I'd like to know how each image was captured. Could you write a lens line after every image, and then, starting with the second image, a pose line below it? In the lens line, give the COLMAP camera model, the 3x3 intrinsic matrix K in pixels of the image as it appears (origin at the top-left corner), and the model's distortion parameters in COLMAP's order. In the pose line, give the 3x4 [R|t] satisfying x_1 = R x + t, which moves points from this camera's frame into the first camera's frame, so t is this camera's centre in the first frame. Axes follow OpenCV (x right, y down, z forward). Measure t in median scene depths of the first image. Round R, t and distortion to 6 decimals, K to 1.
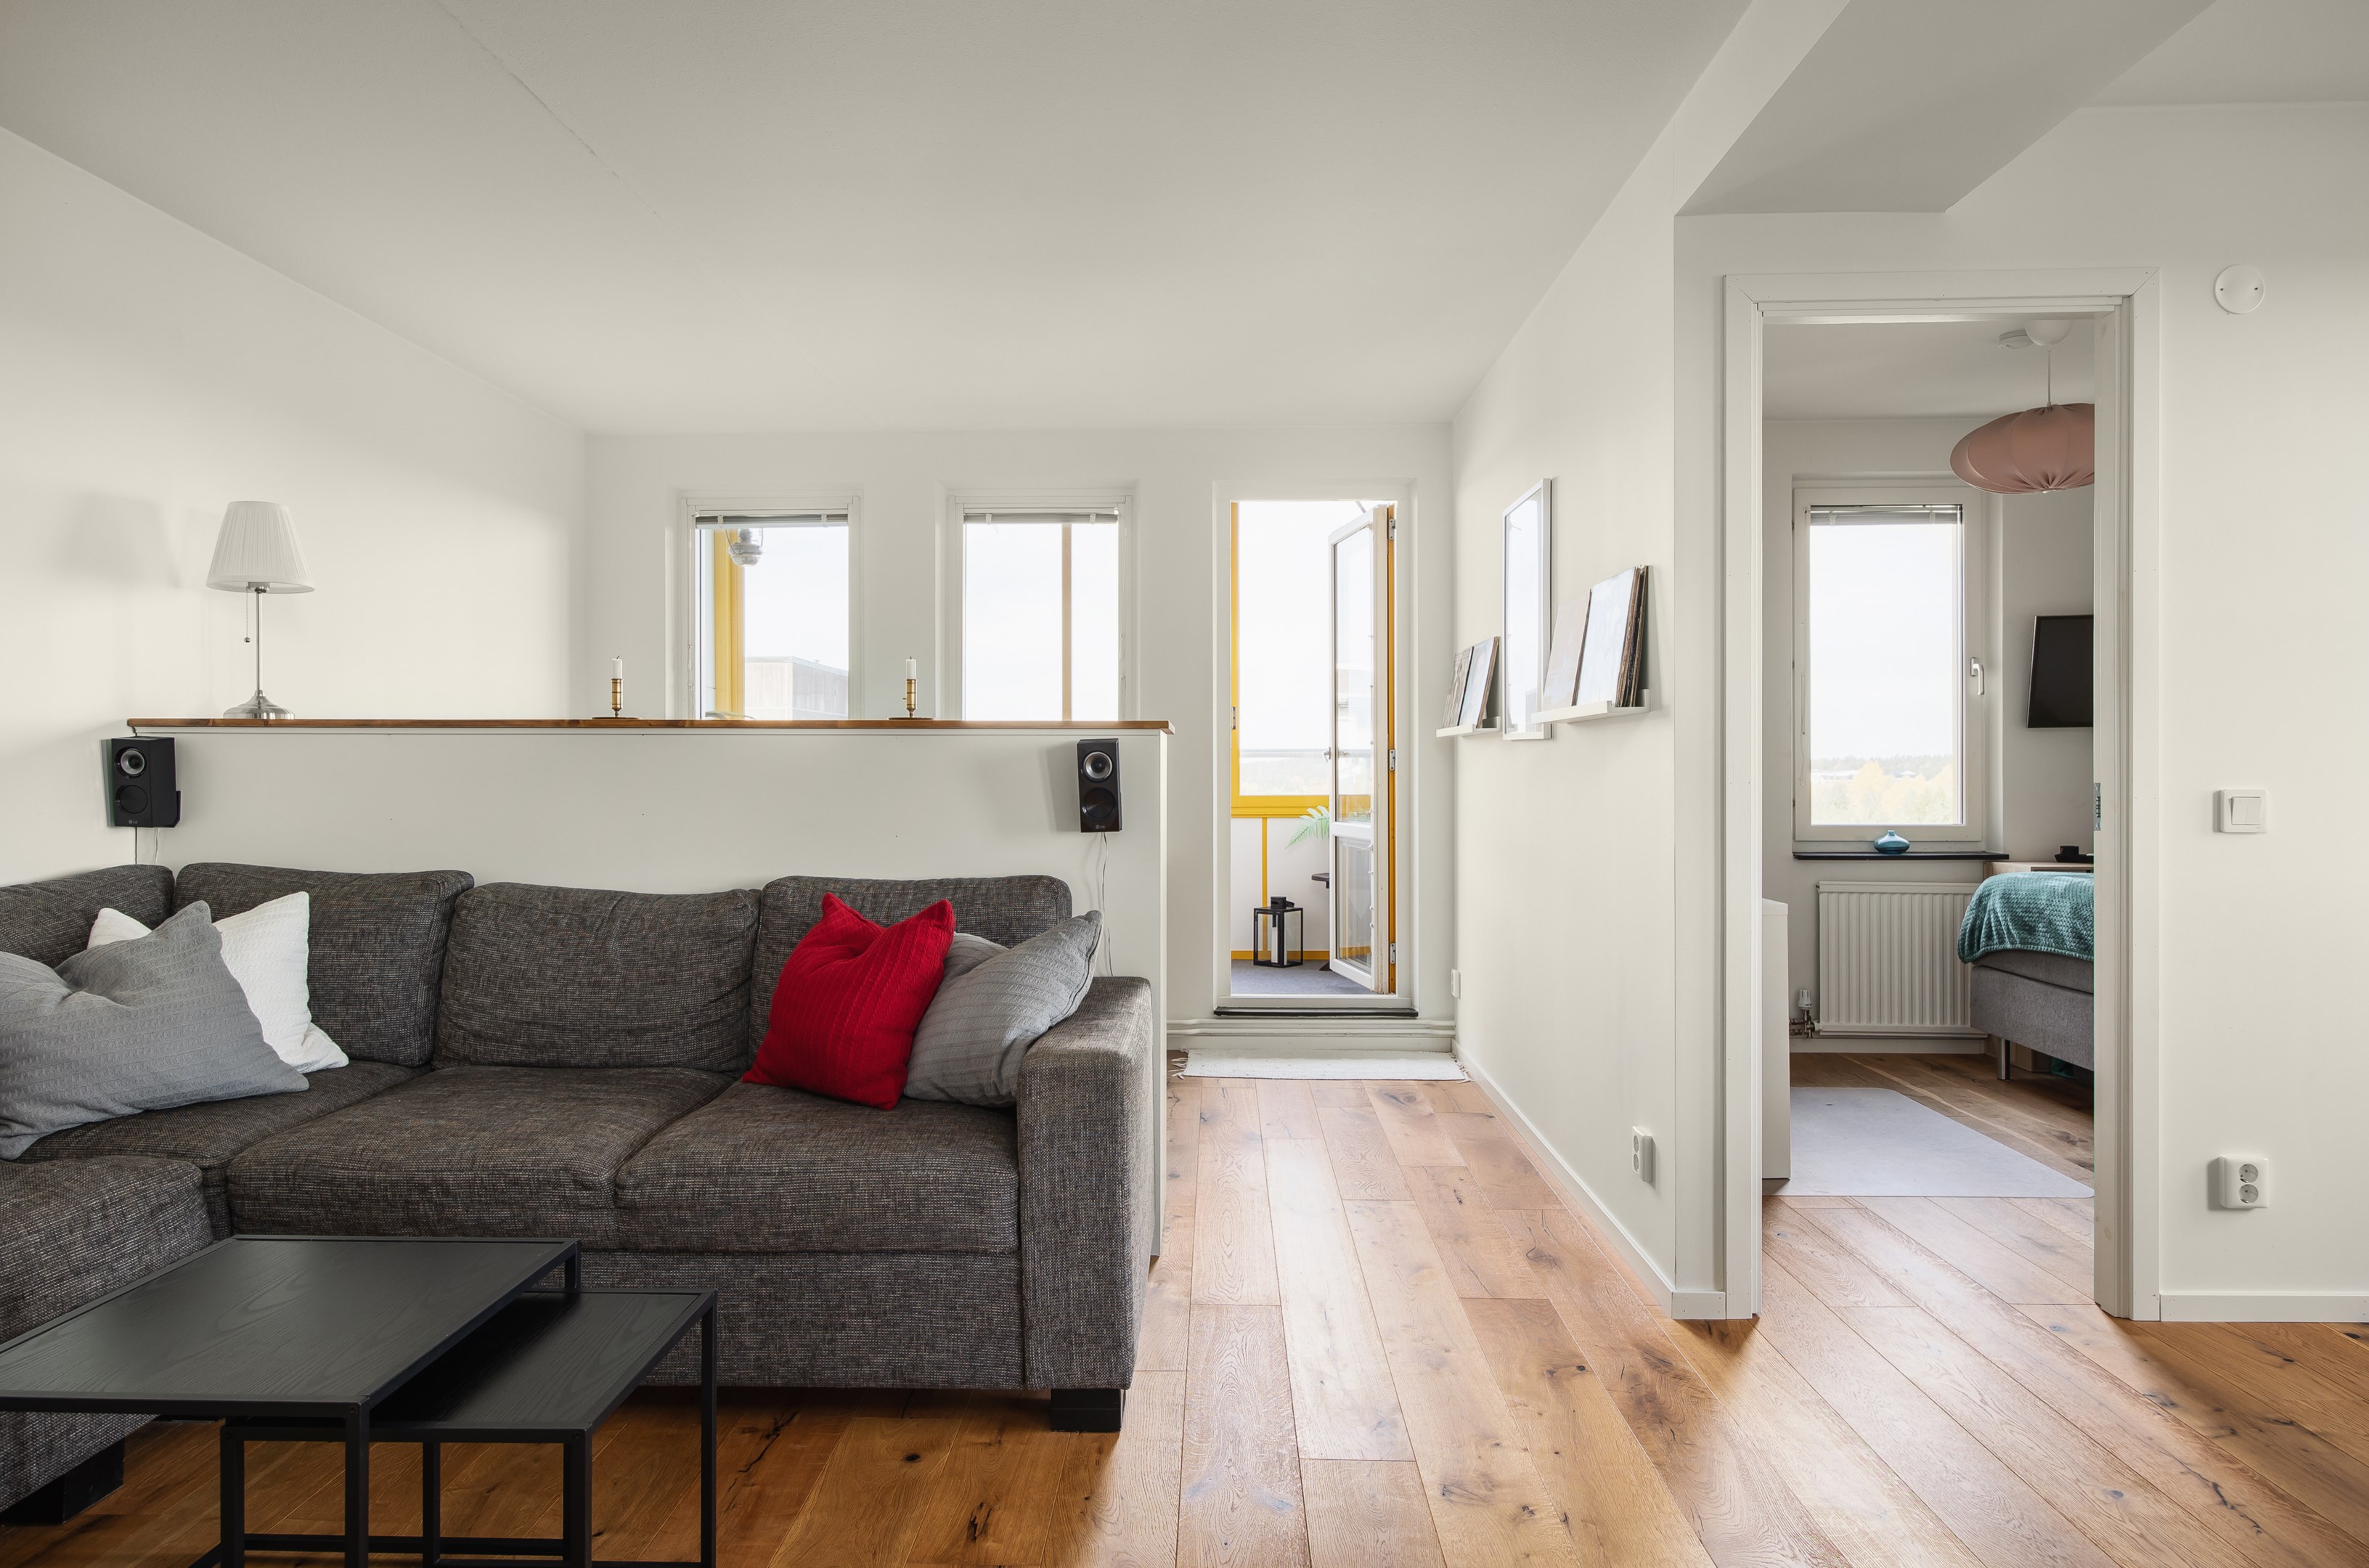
lens RADIAL K [[1341.2, 0, 1184.5], [0, 1341.2, 784.0], [0, 0, 1]] dist [-0.002036, -0.001501]
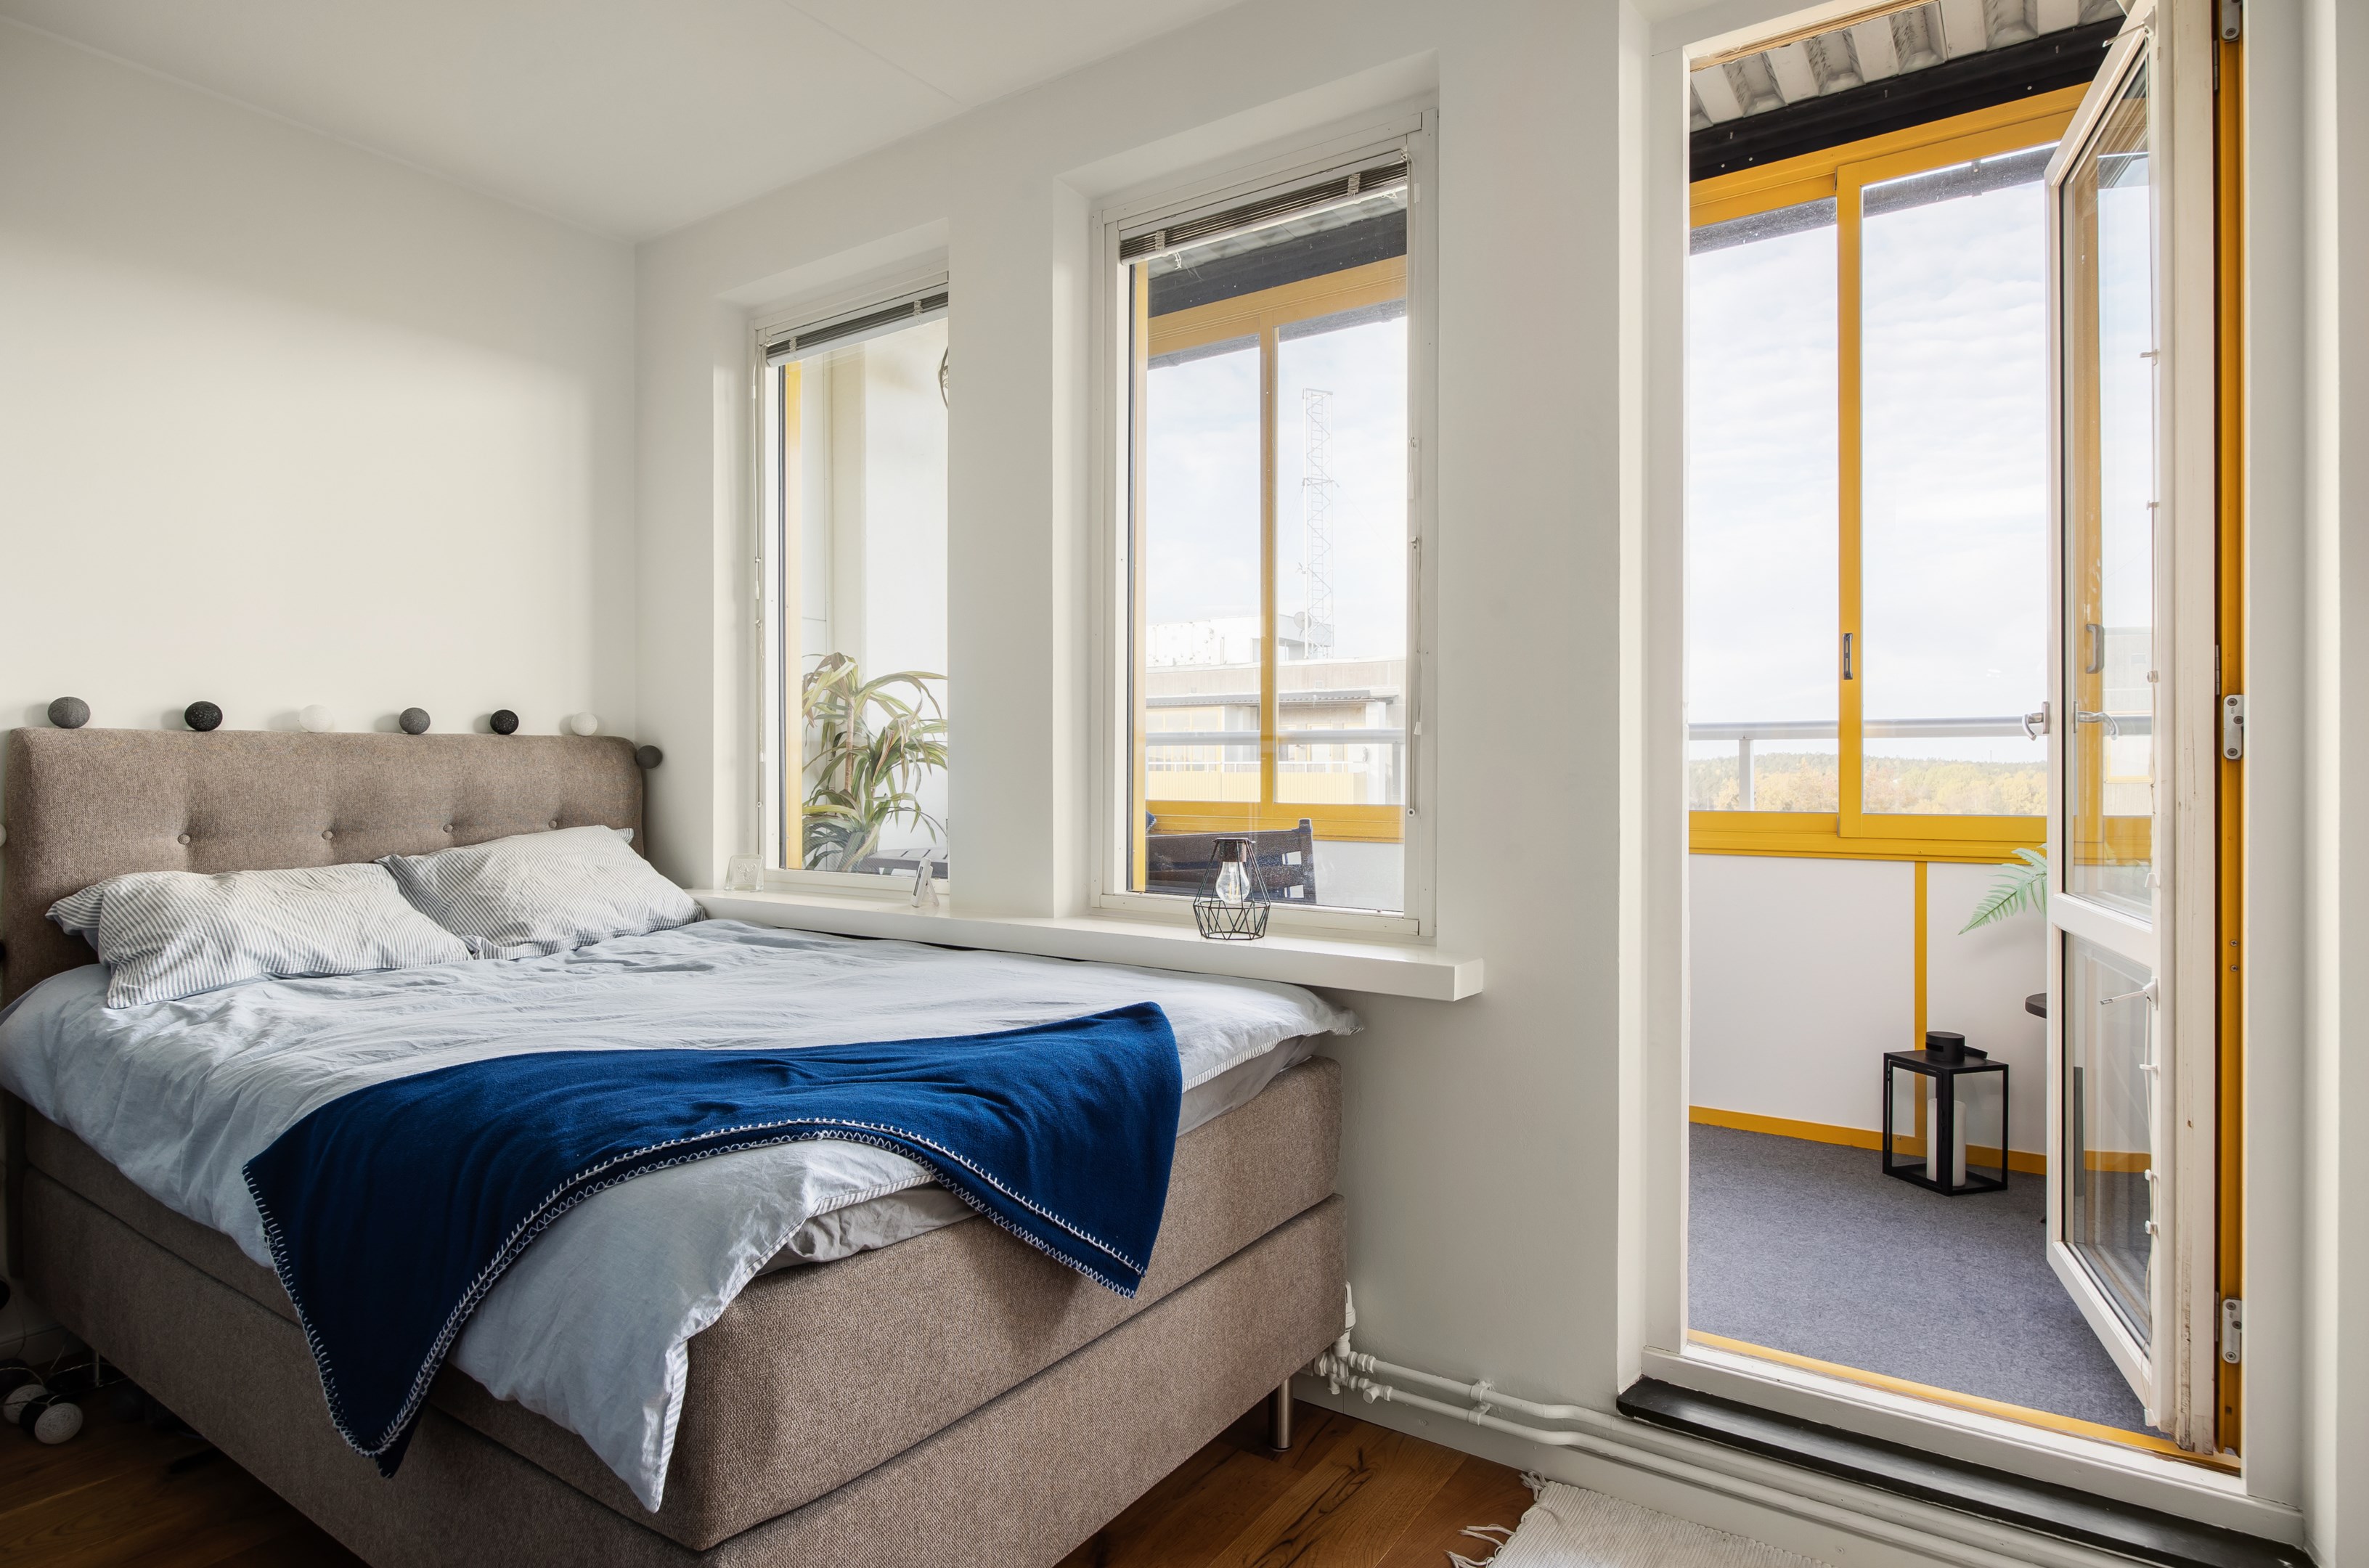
lens RADIAL K [[1277.4, 0, 1184.5], [0, 1277.4, 784.0], [0, 0, 1]] dist [-0.005803, -0.001114]
pose [[0.841311, 0.006852, -0.540508, 0.096615], [-0.004945, 0.999975, 0.004979, -0.004067], [0.540529, -0.001516, 0.841324, 0.544337]]
